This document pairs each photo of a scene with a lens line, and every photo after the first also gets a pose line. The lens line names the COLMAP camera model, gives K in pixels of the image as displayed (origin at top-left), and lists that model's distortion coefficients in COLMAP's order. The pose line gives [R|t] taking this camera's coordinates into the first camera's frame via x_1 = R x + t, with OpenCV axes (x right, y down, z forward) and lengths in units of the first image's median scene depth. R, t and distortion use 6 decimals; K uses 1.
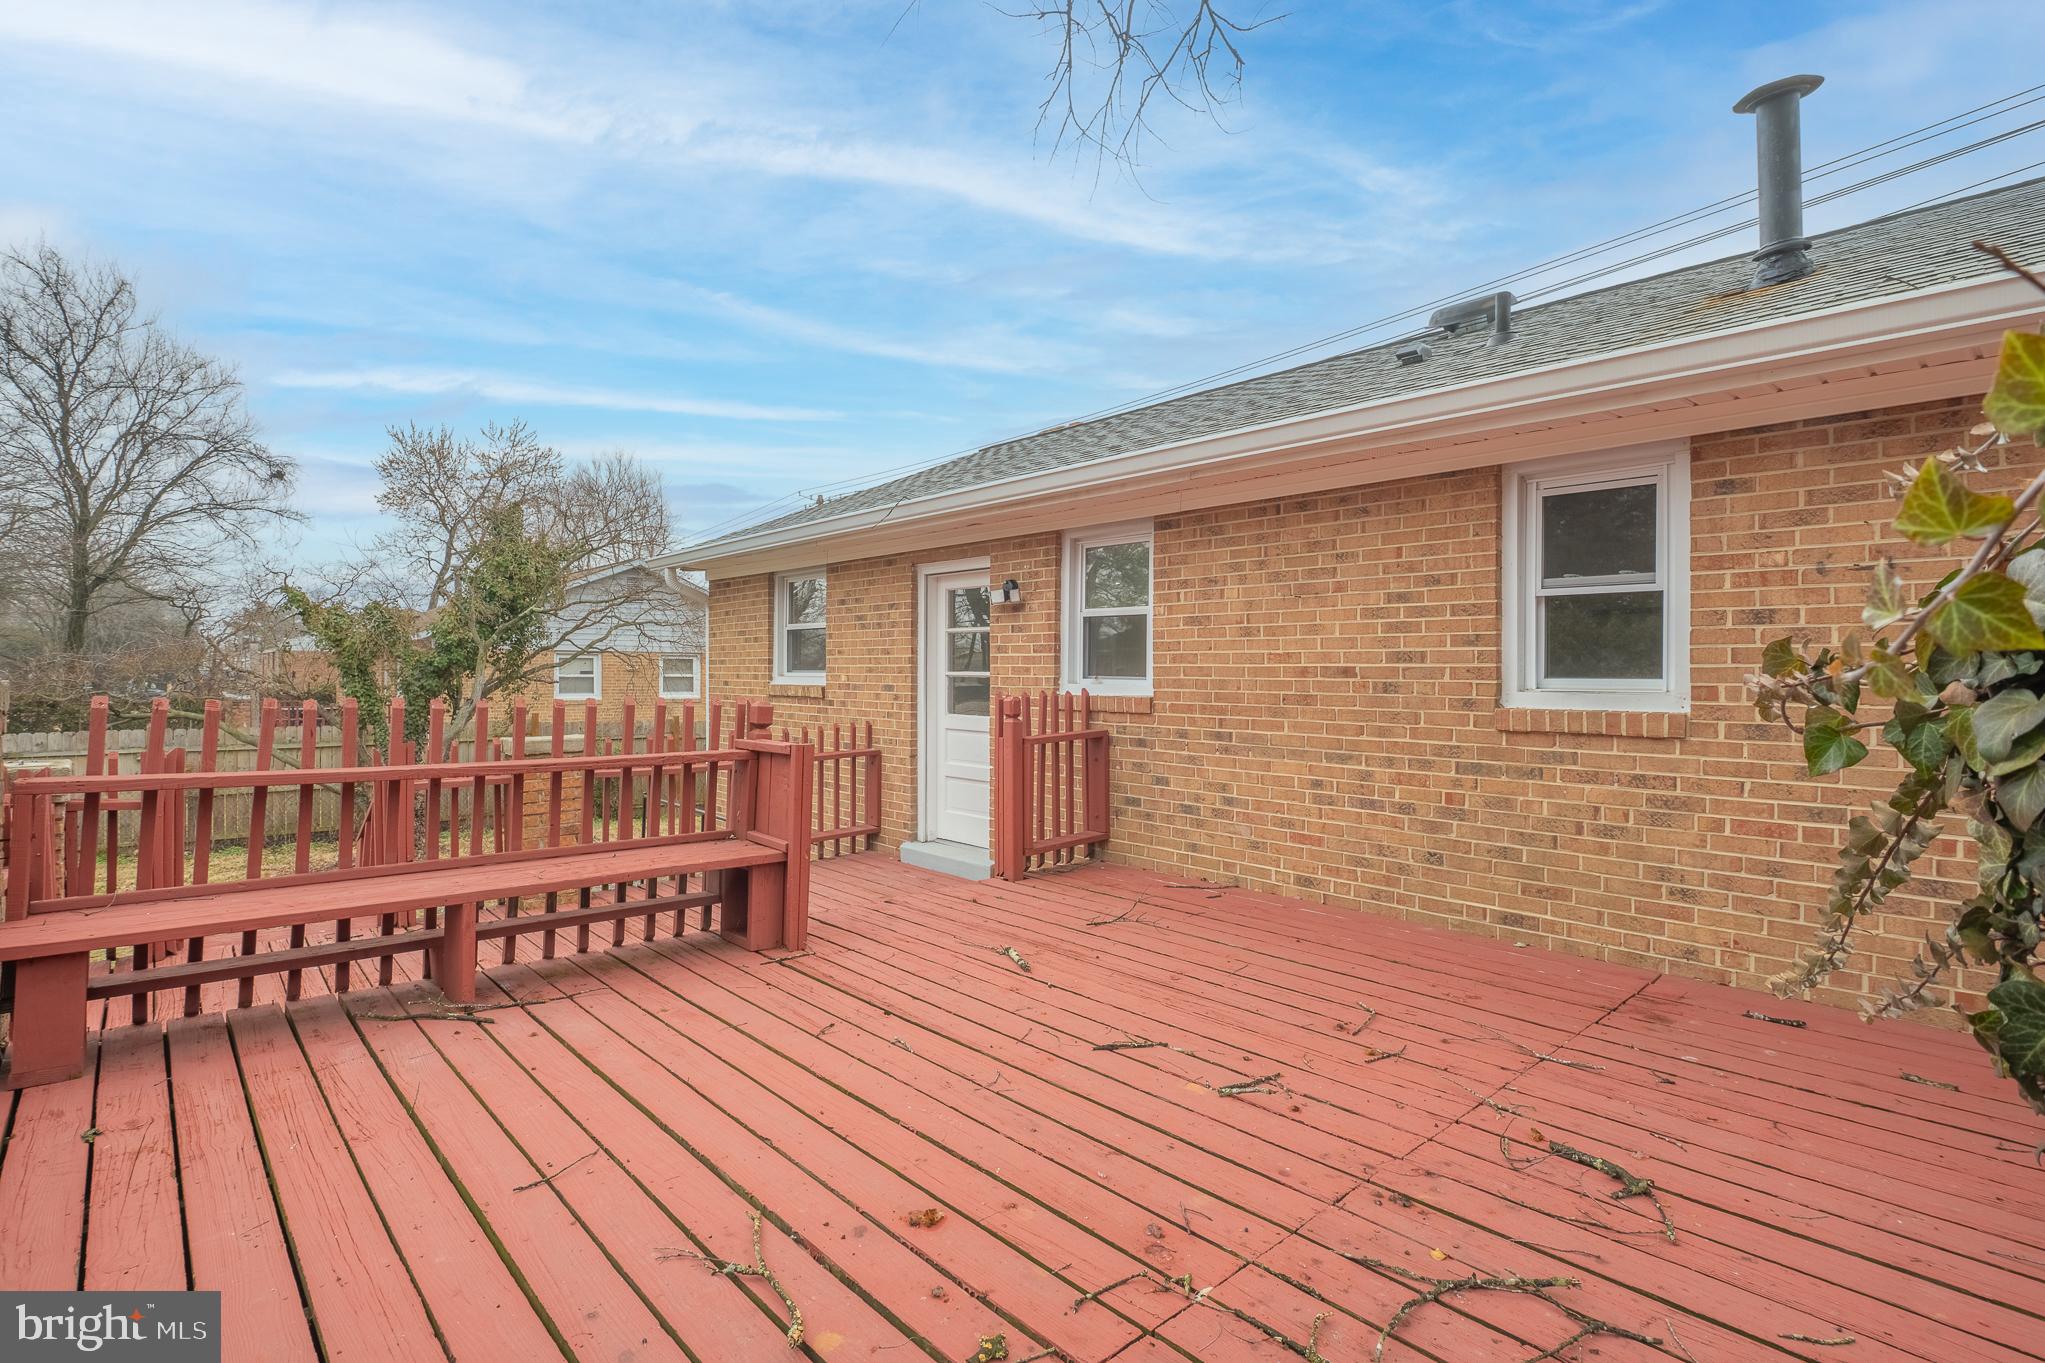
lens RADIAL K [[960.6, 0, 1024.5], [0, 960.6, 686.3], [0, 0, 1]] dist [-0.010773, -0.004176]
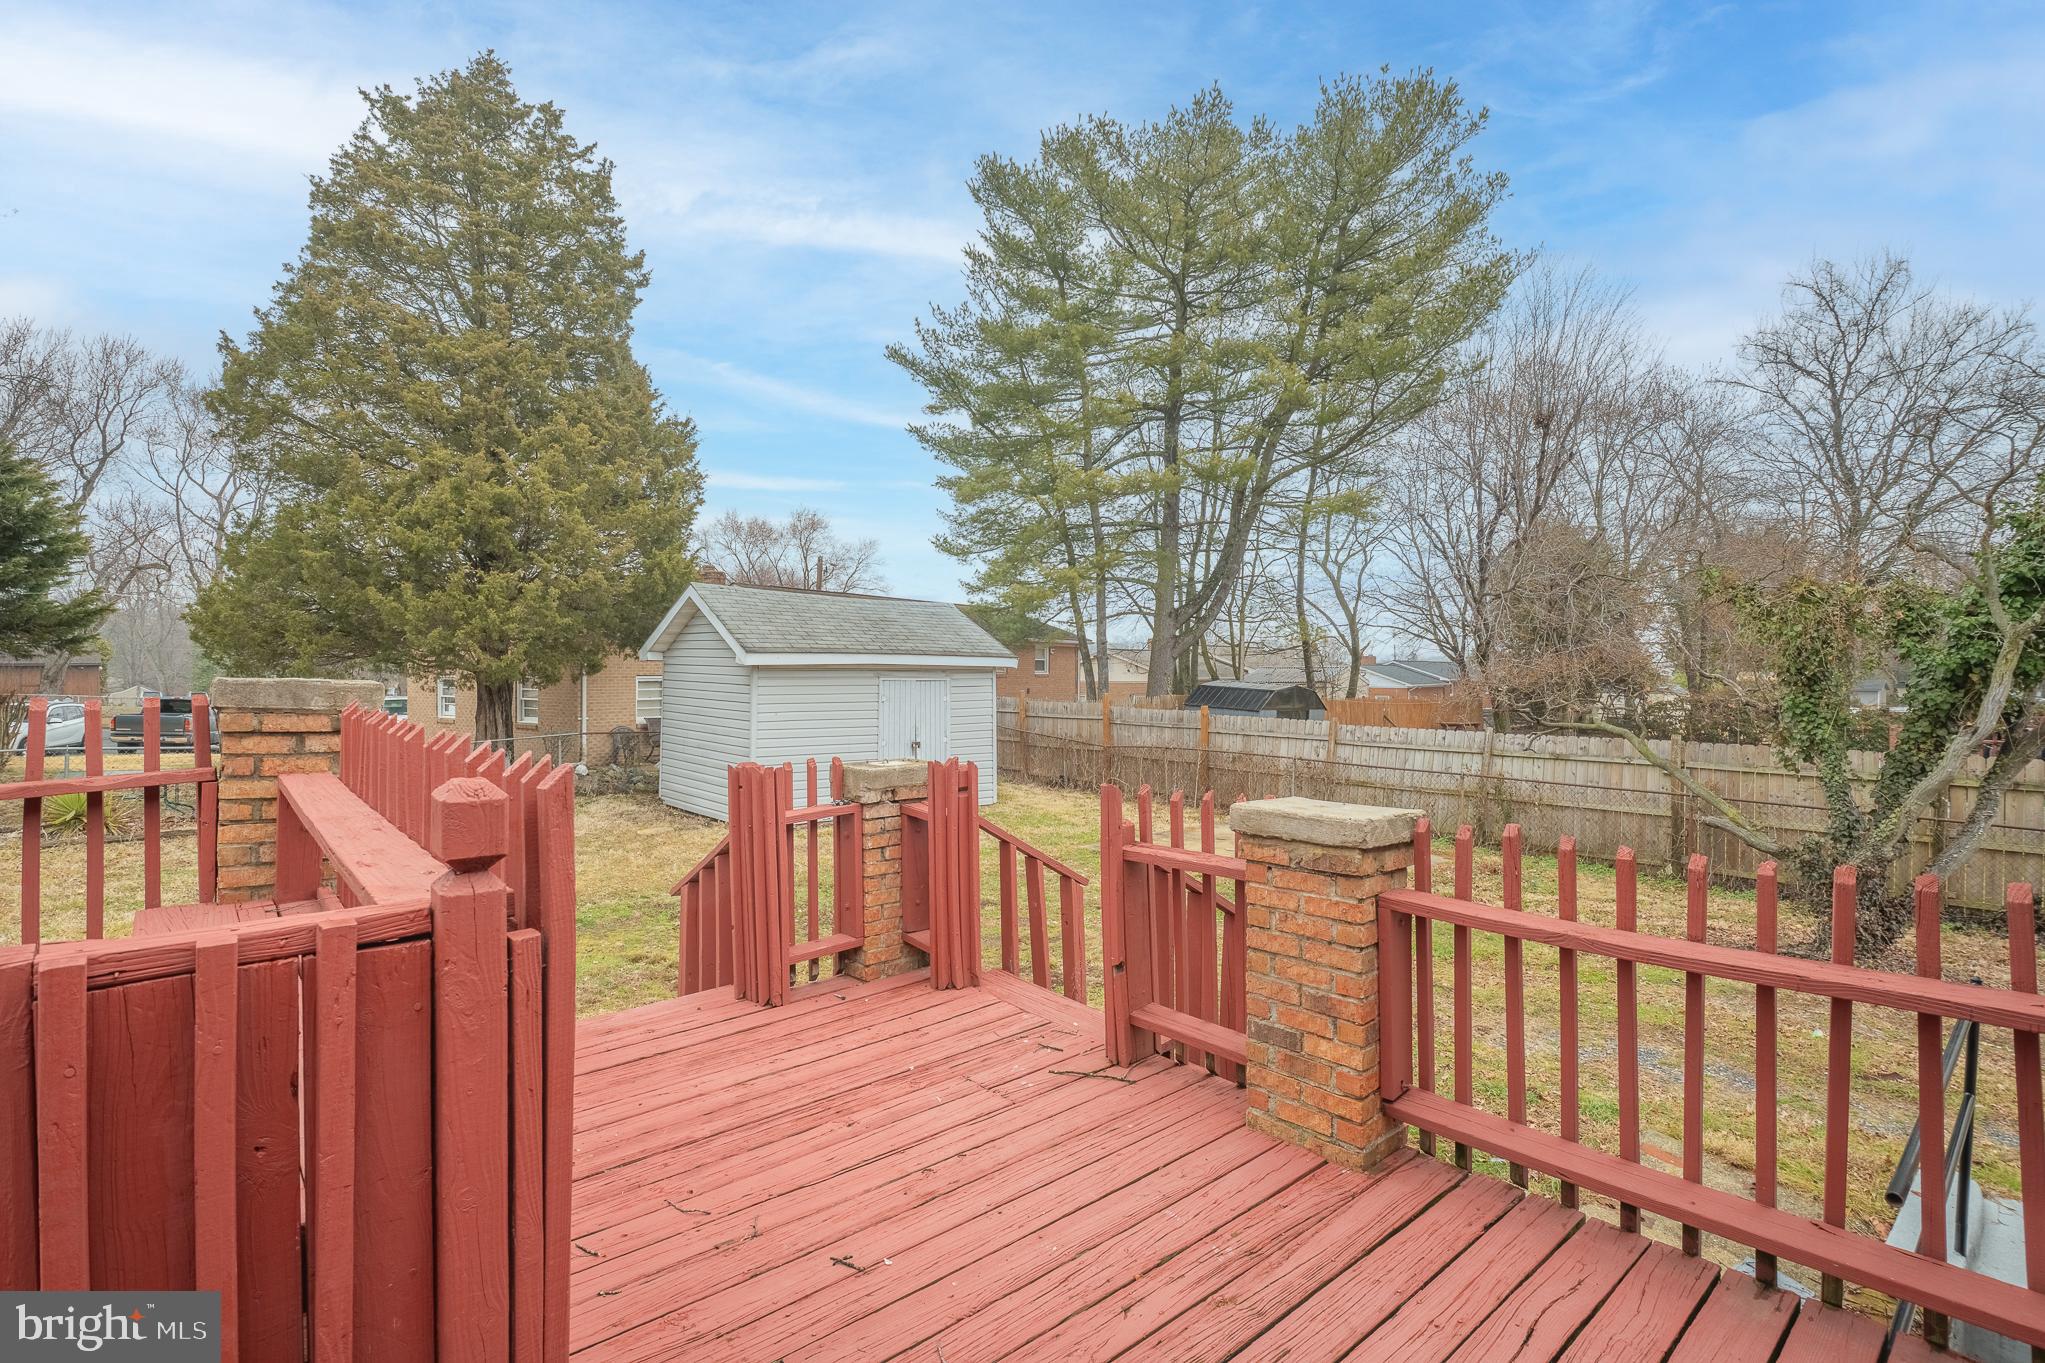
lens RADIAL K [[960.6, 0, 1018.8], [0, 960.6, 678.5], [0, 0, 1]] dist [-0.010773, -0.004176]
pose [[-0.019787, 0.005297, -0.999790, 0.041241], [-0.019547, 0.999793, 0.005684, -0.020036], [0.999613, 0.019655, -0.019679, 1.213868]]
